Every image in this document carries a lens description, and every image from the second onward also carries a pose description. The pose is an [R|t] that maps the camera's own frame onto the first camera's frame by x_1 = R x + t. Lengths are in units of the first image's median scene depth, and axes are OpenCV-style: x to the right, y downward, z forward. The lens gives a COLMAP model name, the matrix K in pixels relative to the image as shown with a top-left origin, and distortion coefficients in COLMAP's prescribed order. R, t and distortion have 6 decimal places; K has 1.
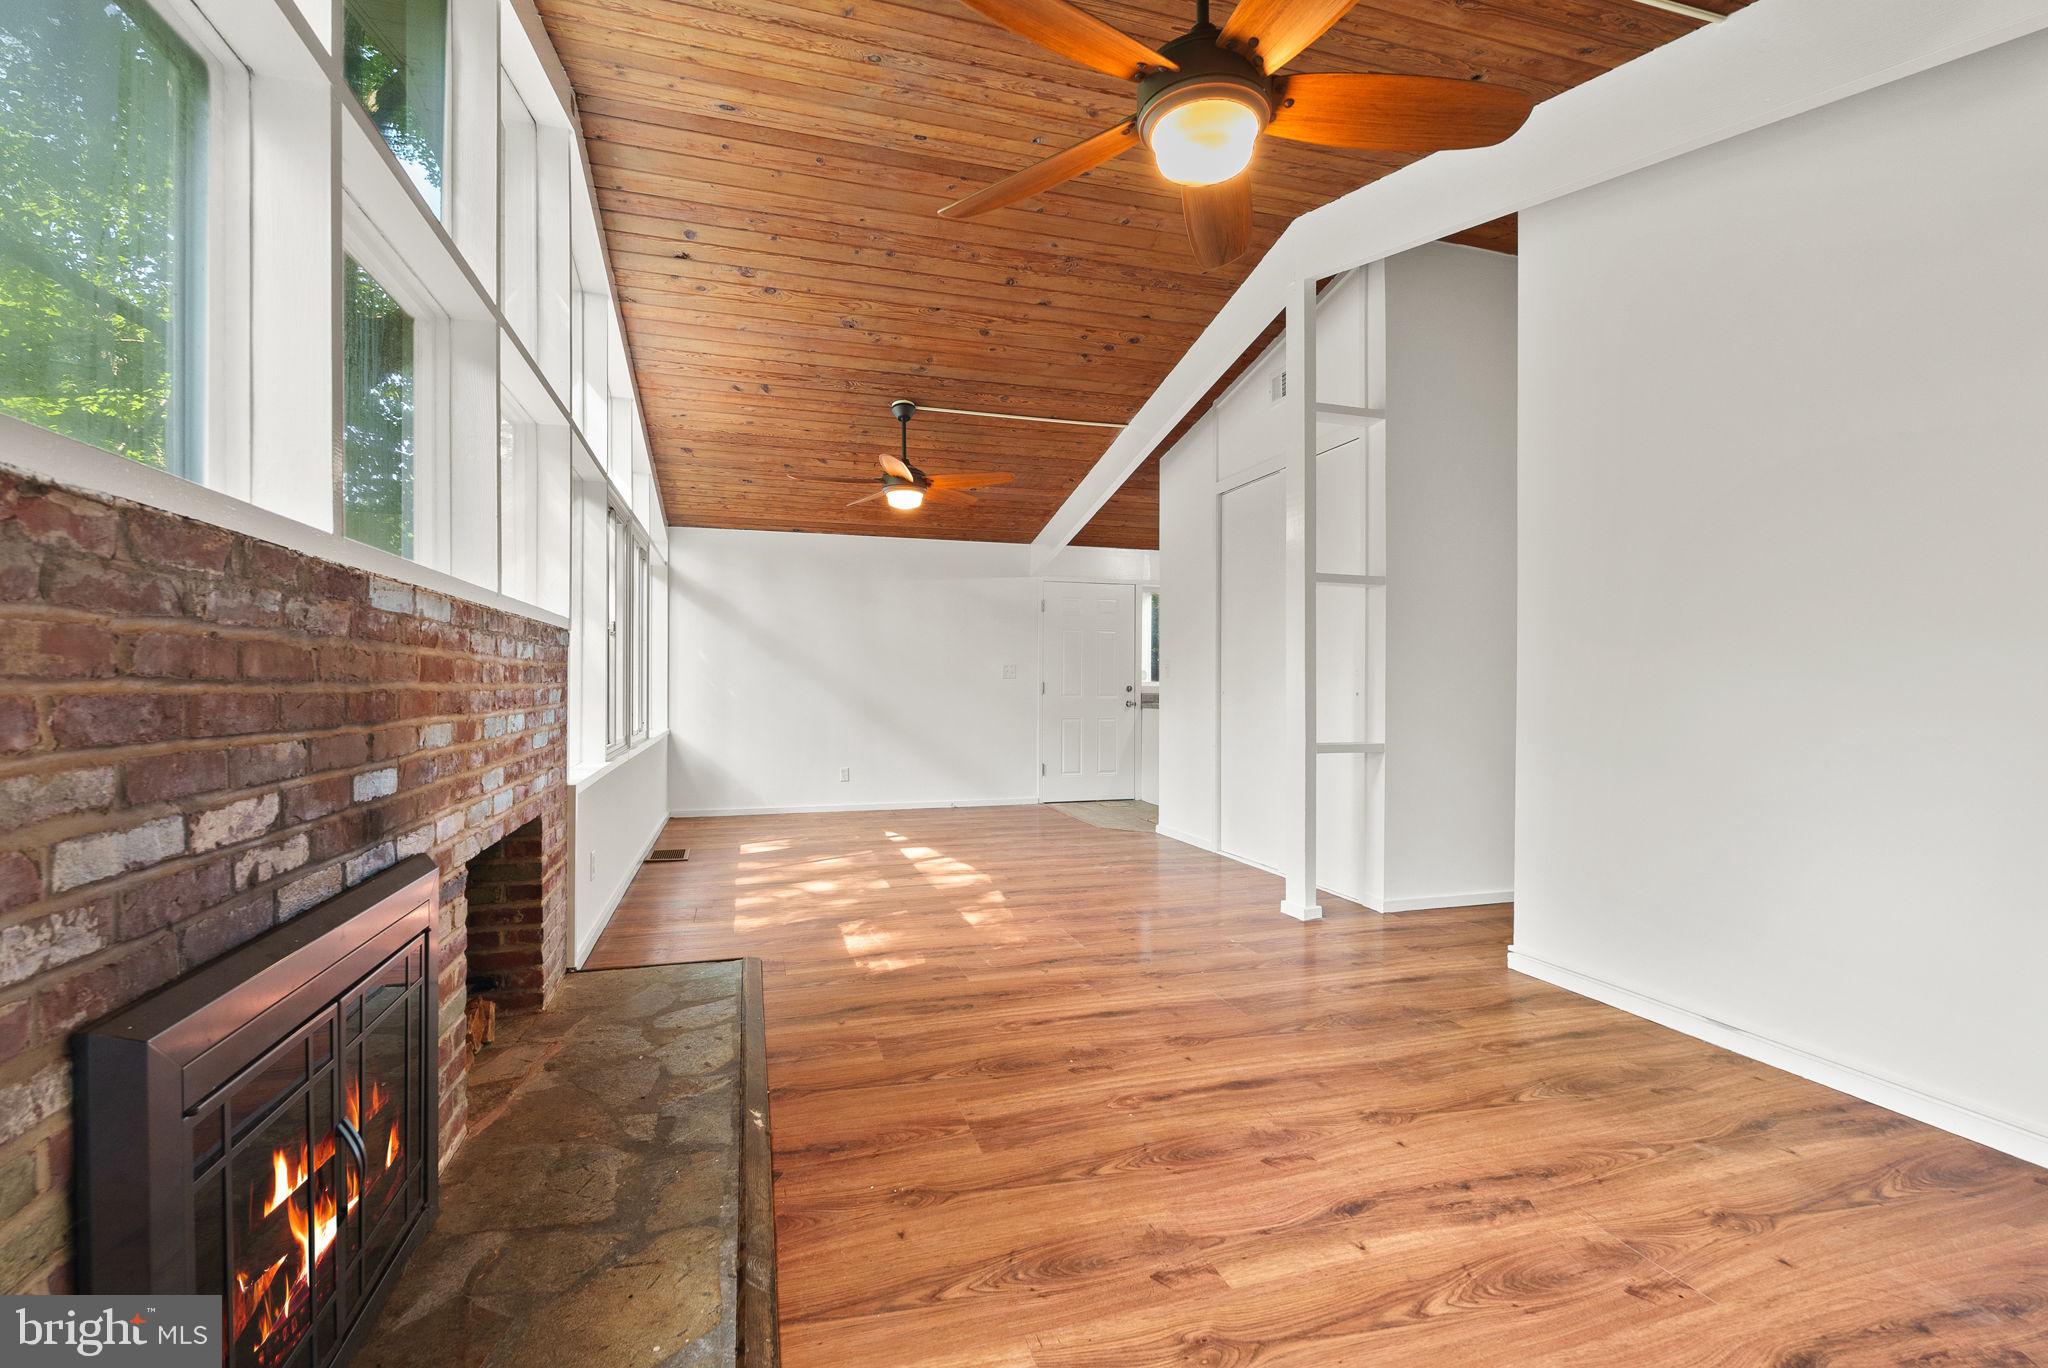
lens RADIAL K [[908.4, 0, 1022.9], [0, 908.4, 686.3], [0, 0, 1]] dist [-0.005640, 0.001297]
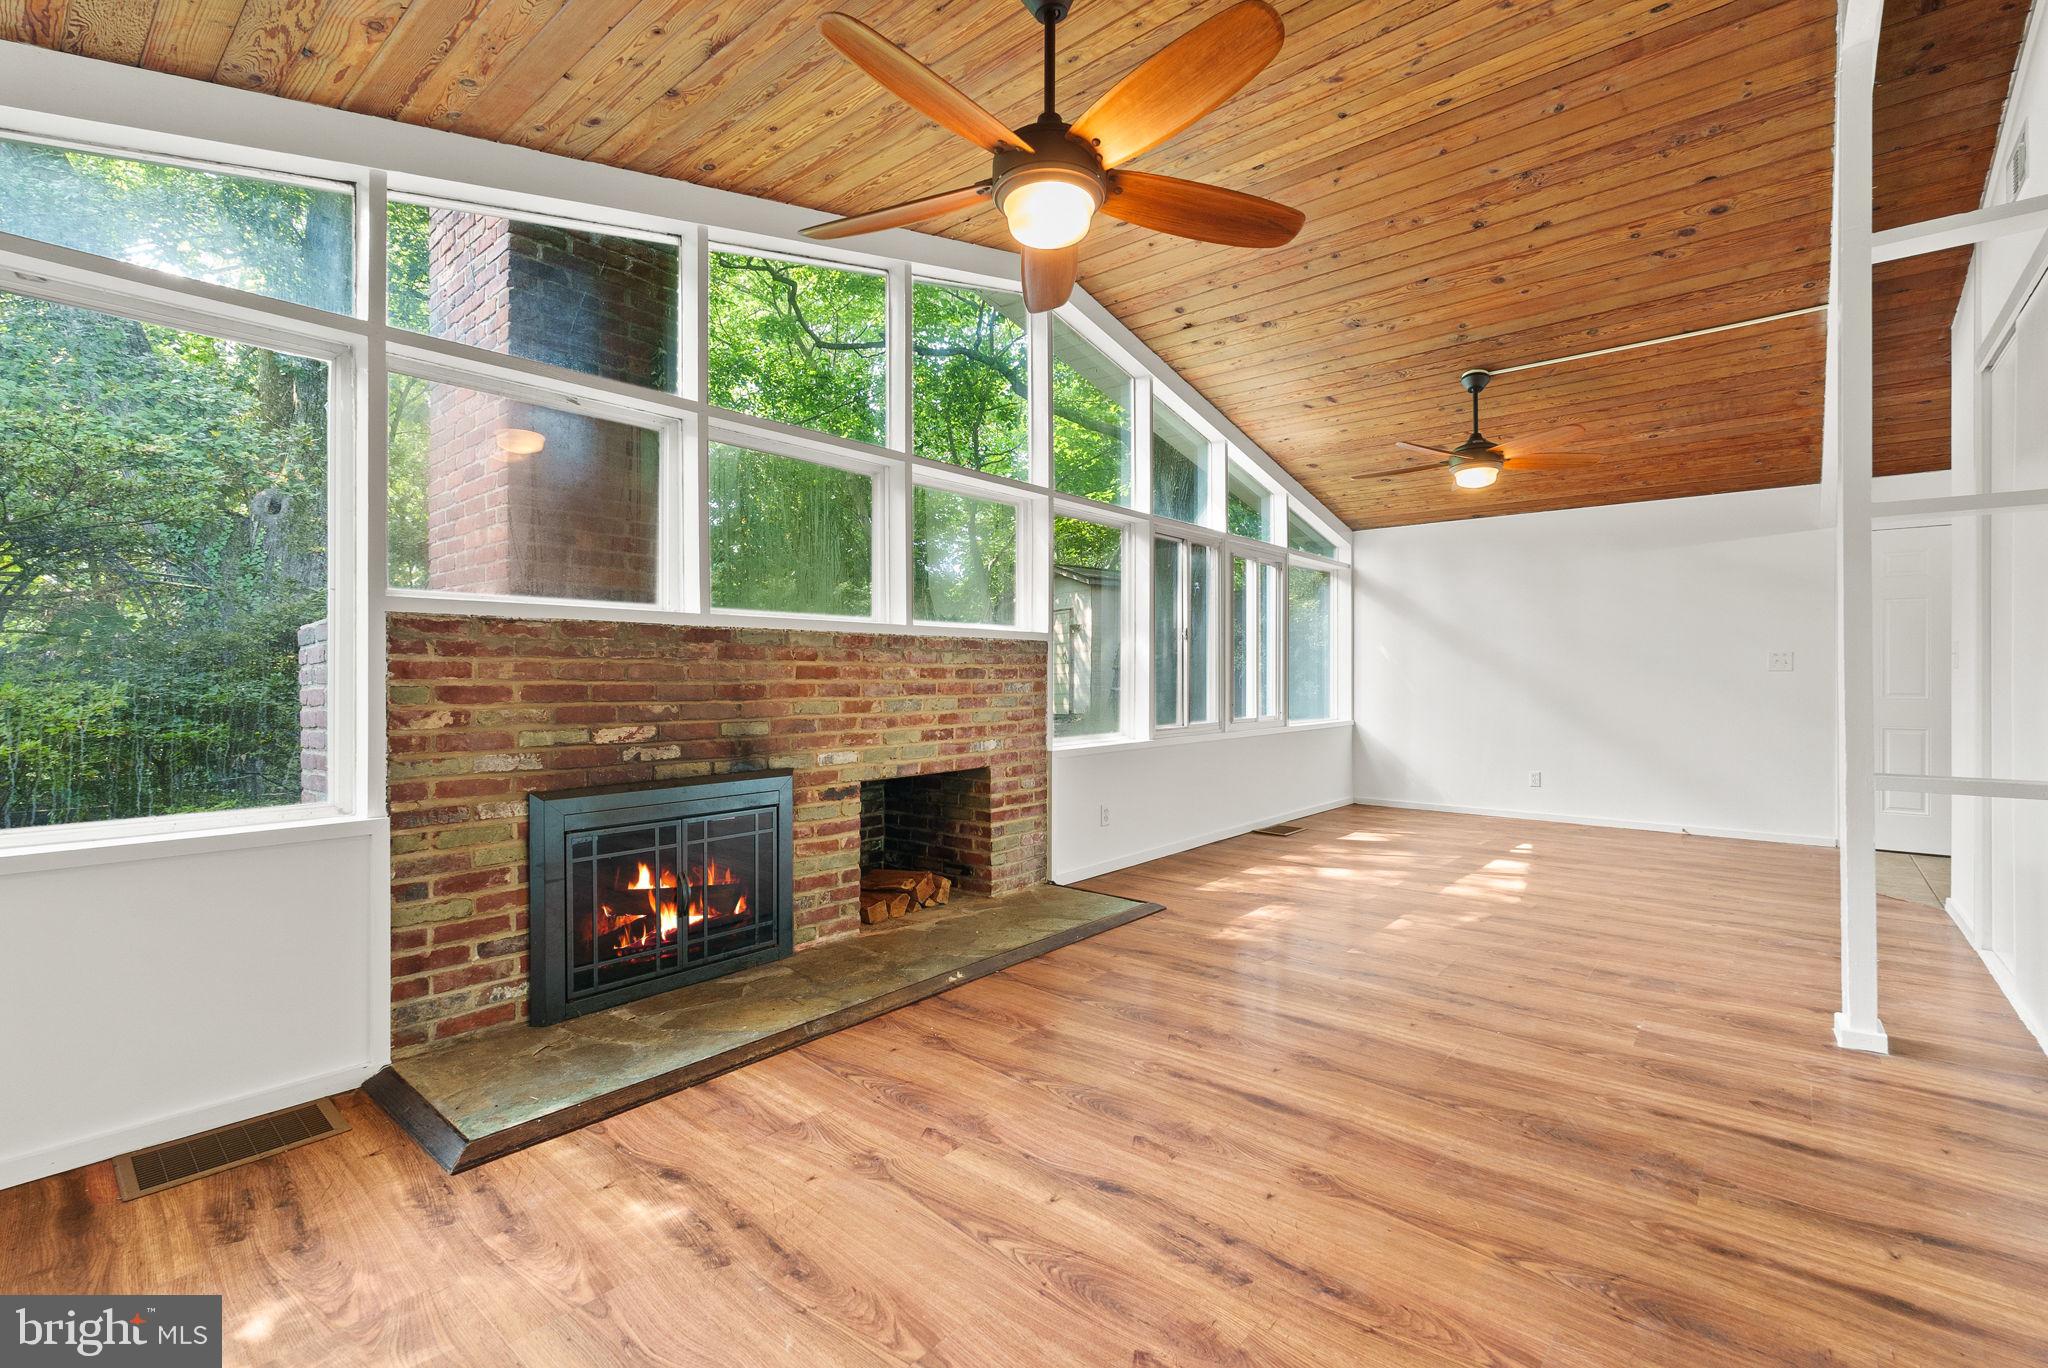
lens RADIAL K [[908.4, 0, 1017.2], [0, 908.4, 679.4], [0, 0, 1]] dist [-0.005640, 0.001297]
pose [[0.535163, 0.000720, -0.844749, 0.857348], [-0.001003, 0.999999, 0.000217, -0.003728], [0.844748, 0.000731, 0.535163, 0.257190]]
